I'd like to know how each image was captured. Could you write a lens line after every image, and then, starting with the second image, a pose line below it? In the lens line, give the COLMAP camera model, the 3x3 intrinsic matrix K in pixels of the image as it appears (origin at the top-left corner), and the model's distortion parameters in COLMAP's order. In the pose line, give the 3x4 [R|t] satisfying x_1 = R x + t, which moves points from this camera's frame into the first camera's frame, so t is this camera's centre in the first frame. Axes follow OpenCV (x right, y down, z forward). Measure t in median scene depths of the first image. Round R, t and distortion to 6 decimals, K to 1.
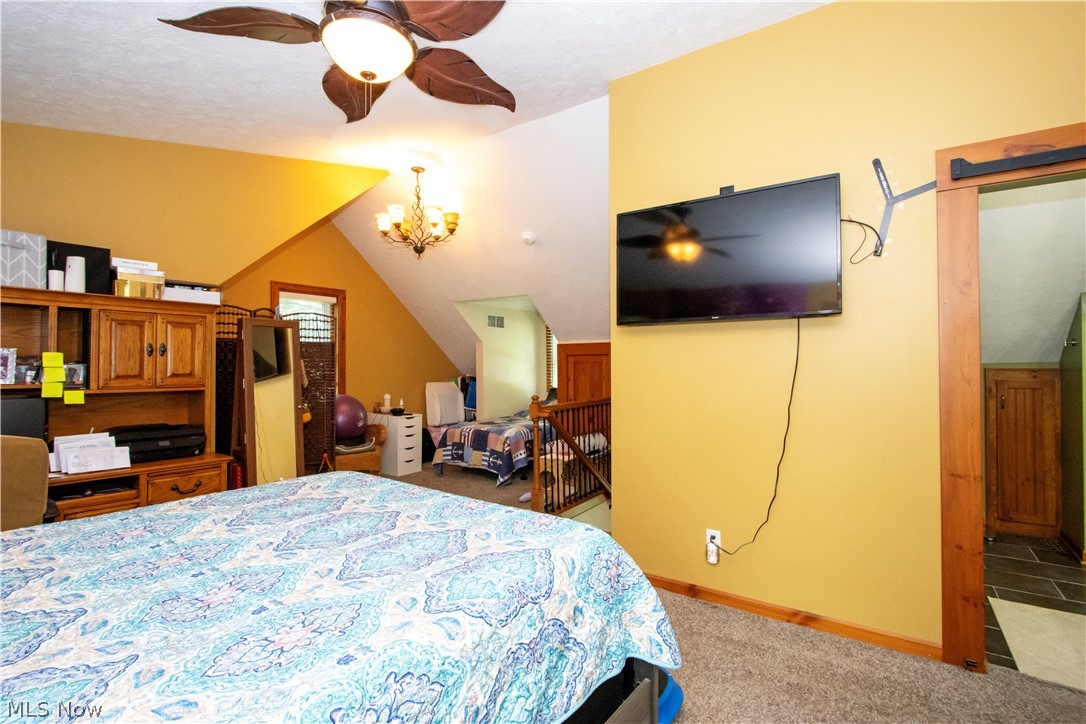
lens RADIAL K [[500.4, 0, 539.9], [0, 500.4, 354.1], [0, 0, 1]] dist [-0.014184, 0.000802]
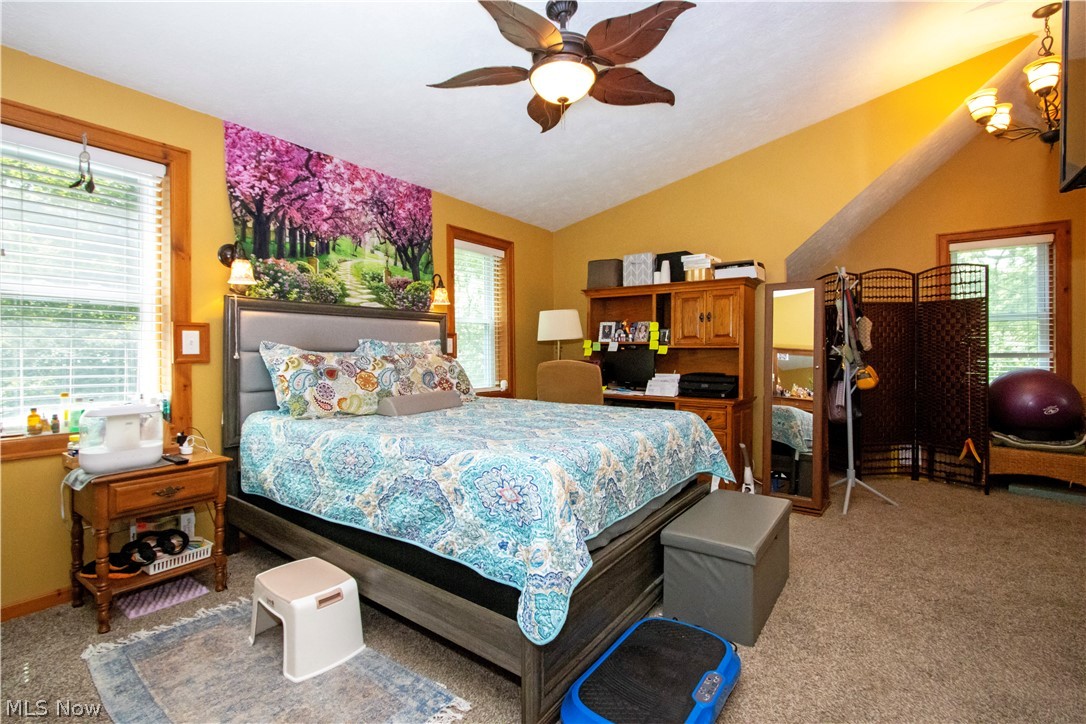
lens RADIAL K [[500.4, 0, 542.6], [0, 500.4, 358.4], [0, 0, 1]] dist [-0.014184, 0.000802]
pose [[-0.002016, 0.014836, -0.999888, 0.312683], [0.024745, 0.999585, 0.014782, 0.037765], [0.999692, -0.024712, -0.002382, 0.287538]]
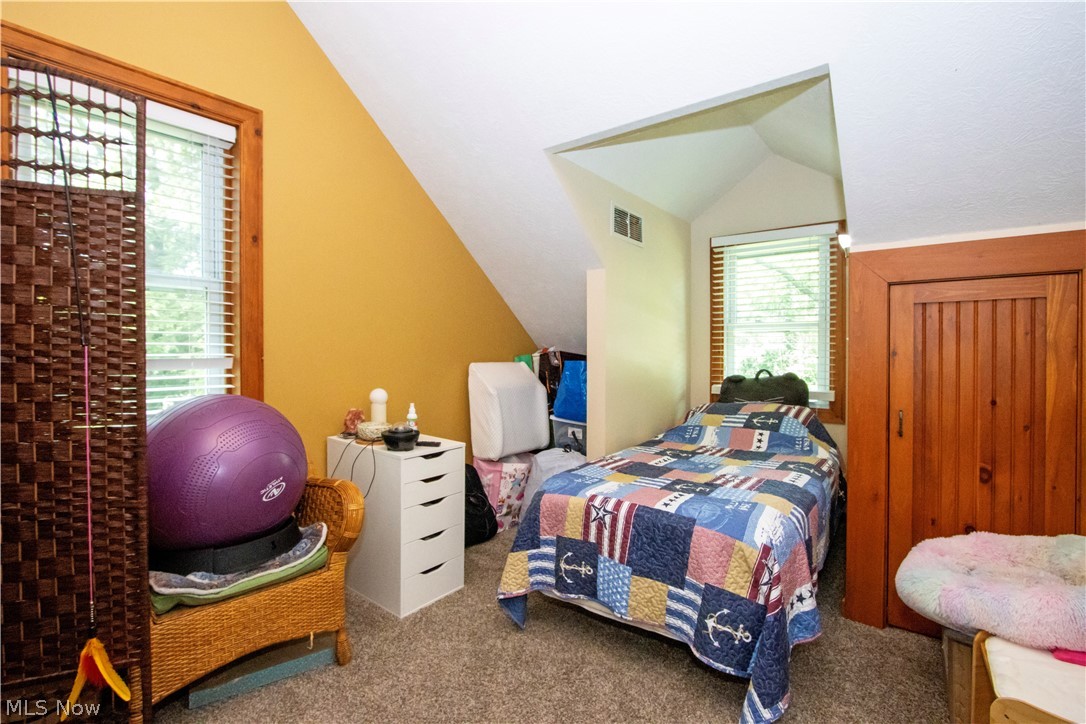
lens RADIAL K [[500.4, 0, 545.7], [0, 500.4, 355.6], [0, 0, 1]] dist [-0.014184, 0.000802]
pose [[0.999239, 0.005255, -0.038649, -0.173751], [-0.004113, 0.999555, 0.029557, 0.044873], [0.038787, -0.029376, 0.998816, 0.676112]]
